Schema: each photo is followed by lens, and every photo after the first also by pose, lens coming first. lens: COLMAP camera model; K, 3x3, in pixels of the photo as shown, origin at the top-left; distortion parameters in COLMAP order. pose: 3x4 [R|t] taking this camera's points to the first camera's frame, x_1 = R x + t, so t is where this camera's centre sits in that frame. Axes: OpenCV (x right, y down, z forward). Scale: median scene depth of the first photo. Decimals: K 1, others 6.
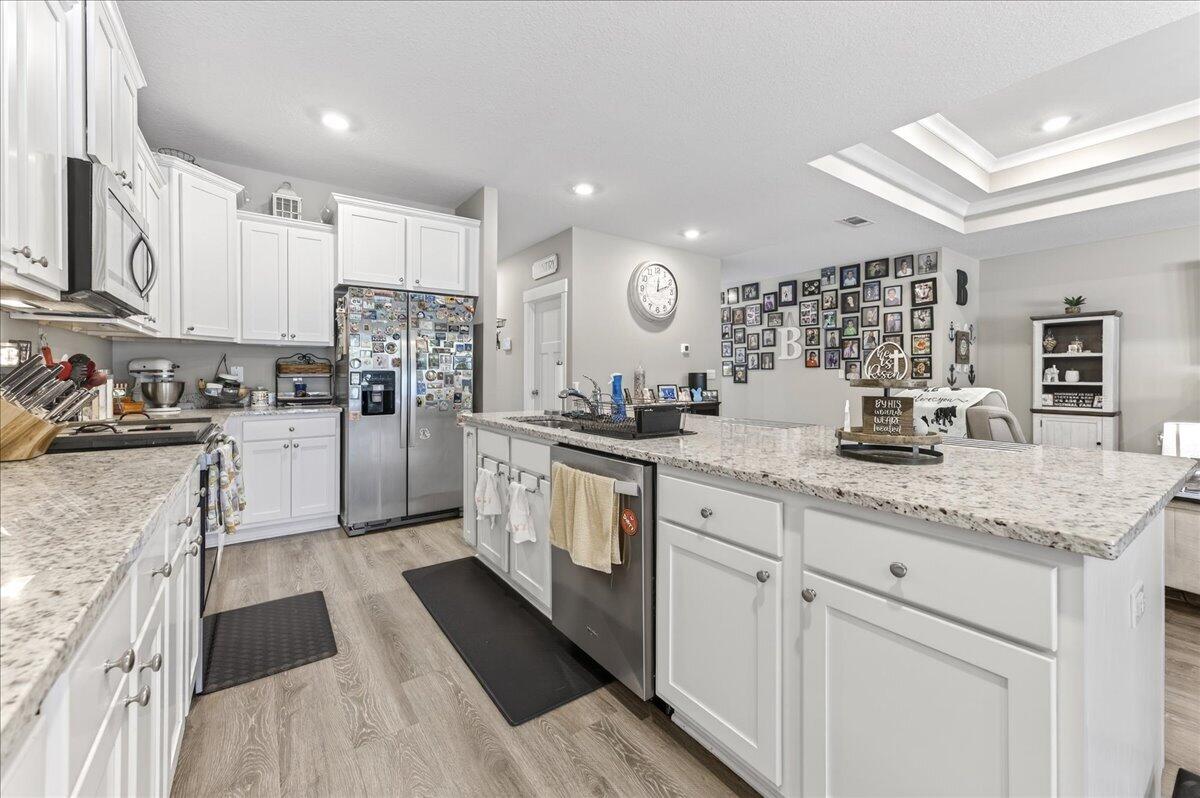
lens RADIAL K [[482.8, 0, 606.0], [0, 482.8, 373.9], [0, 0, 1]] dist [0.002994, 0.001013]
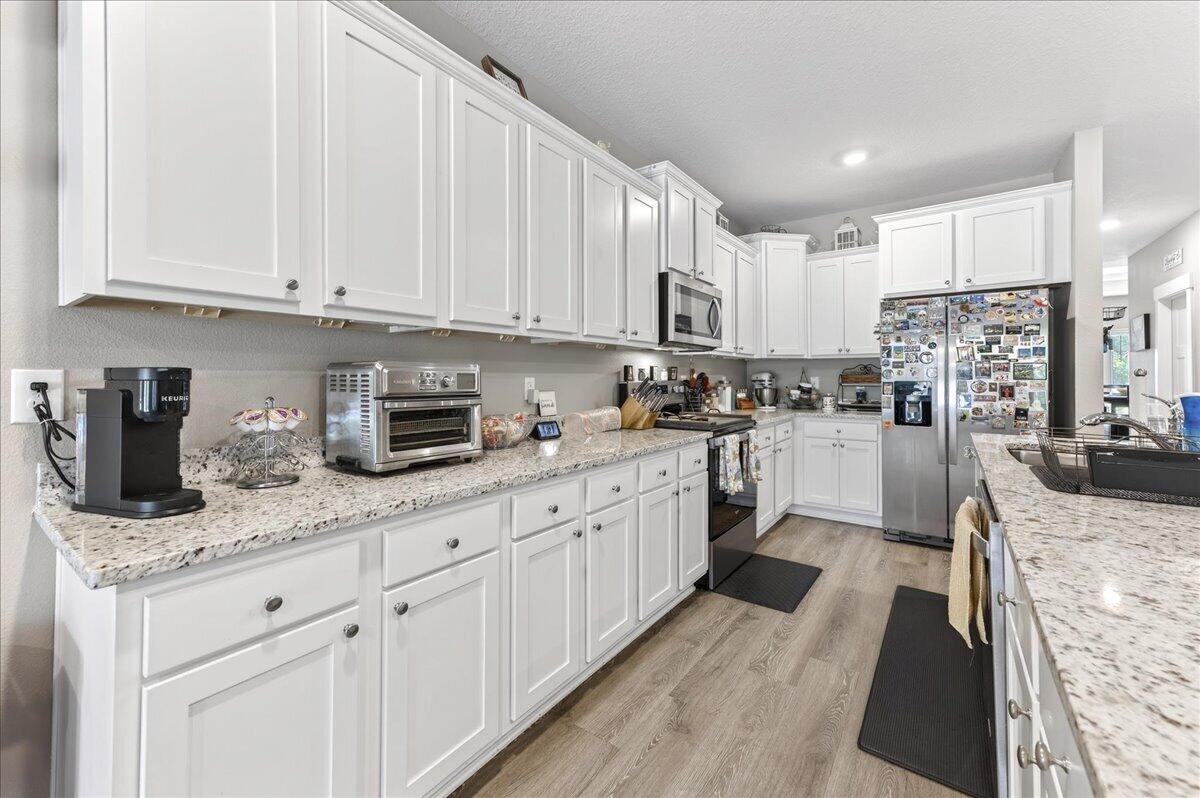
lens RADIAL K [[482.8, 0, 596.4], [0, 482.8, 373.5], [0, 0, 1]] dist [0.002994, 0.001013]
pose [[0.301031, -0.008094, -0.953580, 0.276106], [0.003148, 0.999967, -0.007493, -0.016668], [0.953609, -0.000746, 0.301047, 0.084503]]
